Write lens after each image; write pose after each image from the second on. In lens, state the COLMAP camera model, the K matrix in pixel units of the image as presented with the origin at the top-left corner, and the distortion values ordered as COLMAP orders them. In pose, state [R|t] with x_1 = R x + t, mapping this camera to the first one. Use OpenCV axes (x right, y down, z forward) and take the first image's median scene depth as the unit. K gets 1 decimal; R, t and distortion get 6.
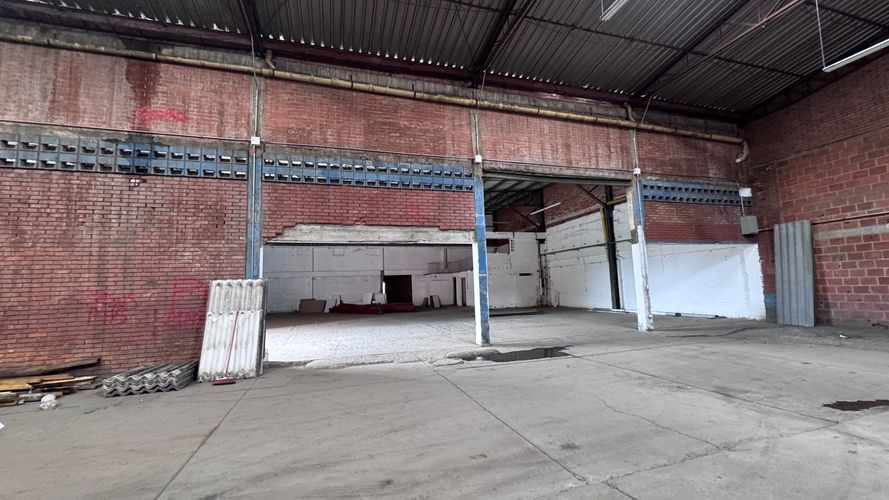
lens RADIAL K [[360.5, 0, 444.5], [0, 360.5, 250.0], [0, 0, 1]] dist [-0.000156, 0.000101]
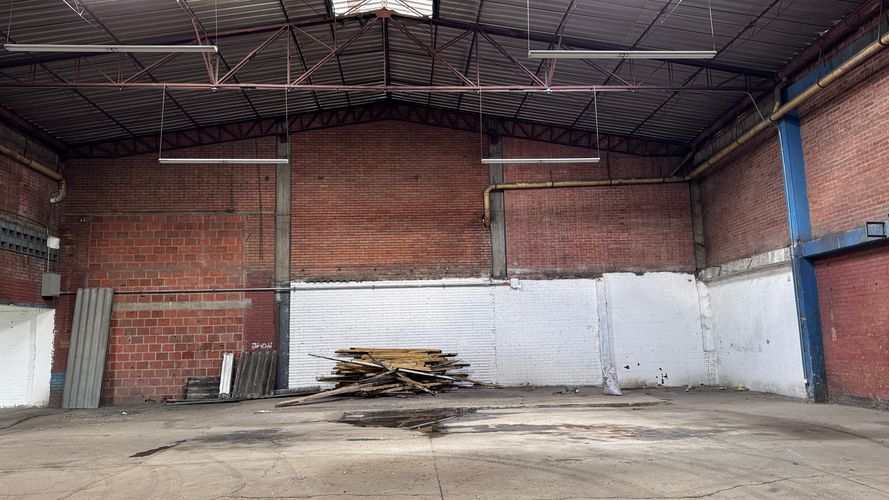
lens RADIAL K [[636.8, 0, 444.5], [0, 636.8, 250.0], [0, 0, 1]] dist [-0.000957, -0.001318]
pose [[0.242387, 0.166280, 0.955824, -0.315040], [-0.084722, 0.985067, -0.149882, -0.008951], [-0.966473, -0.044650, 0.252855, -0.197277]]
